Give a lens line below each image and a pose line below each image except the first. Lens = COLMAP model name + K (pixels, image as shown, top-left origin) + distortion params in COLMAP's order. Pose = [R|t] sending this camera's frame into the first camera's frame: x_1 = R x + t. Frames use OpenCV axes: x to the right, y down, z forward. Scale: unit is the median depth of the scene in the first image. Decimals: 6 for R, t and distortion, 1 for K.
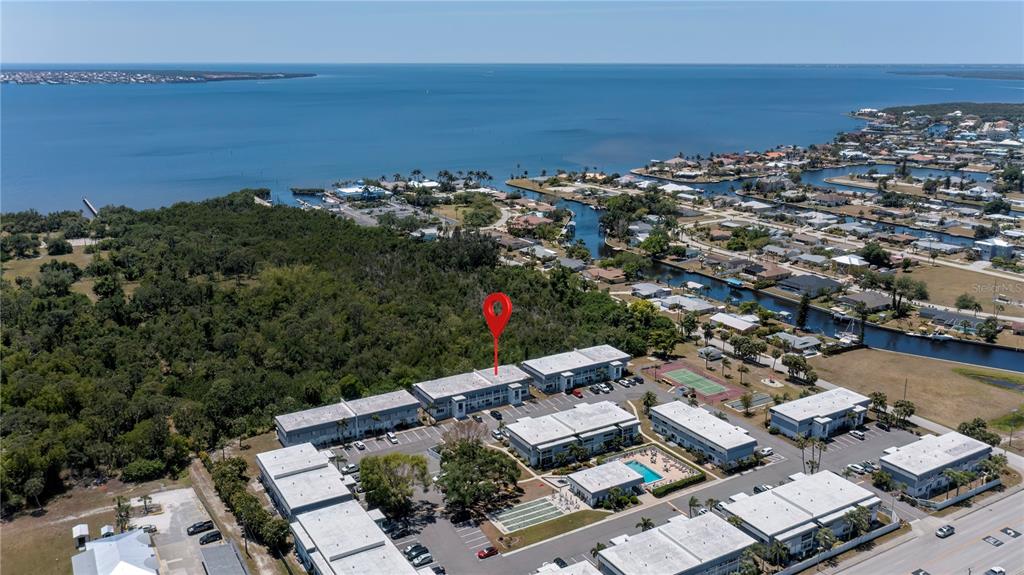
lens RADIAL K [[838.4, 0, 512.0], [0, 838.4, 287.5], [0, 0, 1]] dist [0.001197, 0.001028]
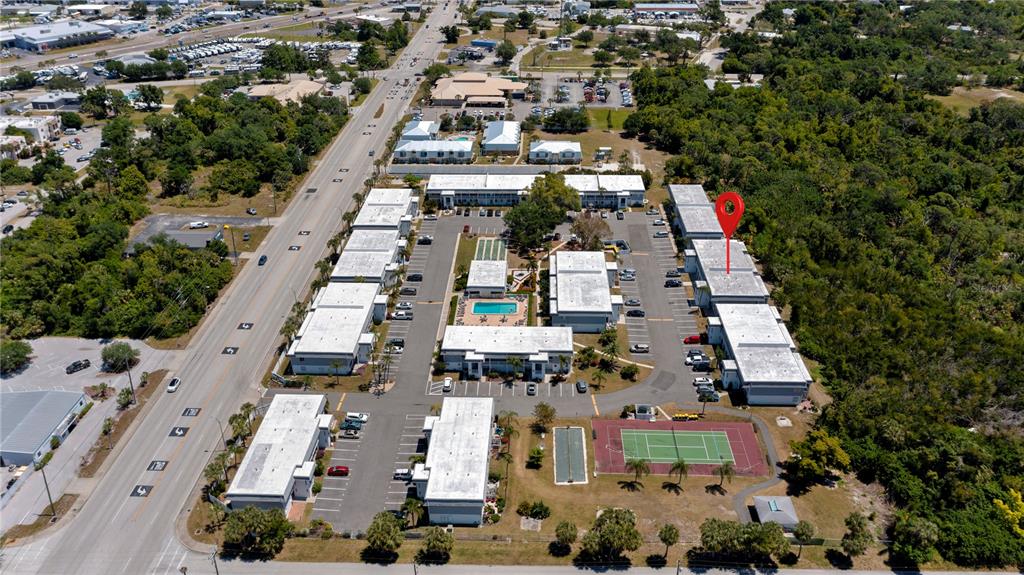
lens RADIAL K [[838.4, 0, 512.0], [0, 838.4, 287.5], [0, 0, 1]] dist [0.001197, 0.001028]
pose [[-0.546423, 0.391518, -0.740362, 0.755456], [-0.217286, 0.787462, 0.576793, -0.338818], [0.808832, 0.476043, -0.345216, 1.143685]]
